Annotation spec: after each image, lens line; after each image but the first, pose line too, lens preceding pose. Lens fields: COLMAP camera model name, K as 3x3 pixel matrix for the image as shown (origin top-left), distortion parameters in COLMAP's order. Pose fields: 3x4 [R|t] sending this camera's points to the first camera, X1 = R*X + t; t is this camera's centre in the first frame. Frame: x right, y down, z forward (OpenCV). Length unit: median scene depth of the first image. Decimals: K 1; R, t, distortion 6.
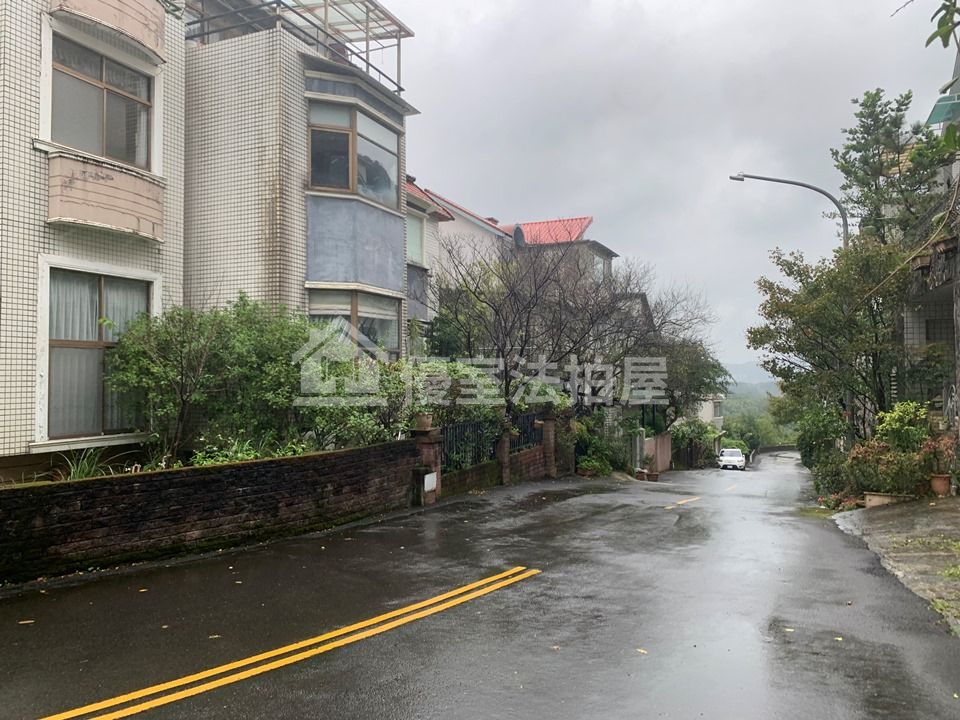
lens RADIAL K [[736.1, 0, 476.7], [0, 736.1, 352.8], [0, 0, 1]] dist [0.052553, -0.078363]
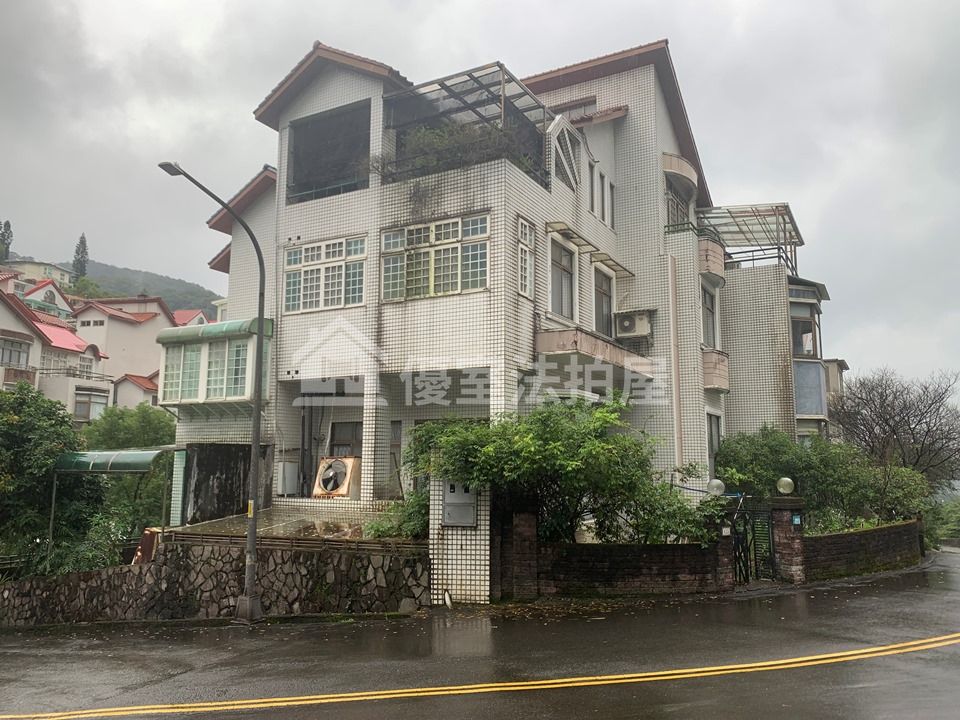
lens RADIAL K [[736.1, 0, 476.7], [0, 736.1, 352.8], [0, 0, 1]] dist [0.052553, -0.078363]
pose [[0.994654, -0.000979, -0.103258, -0.821851], [-0.010585, 0.993722, -0.111379, -0.046862], [0.102719, 0.111877, 0.988399, -0.738851]]
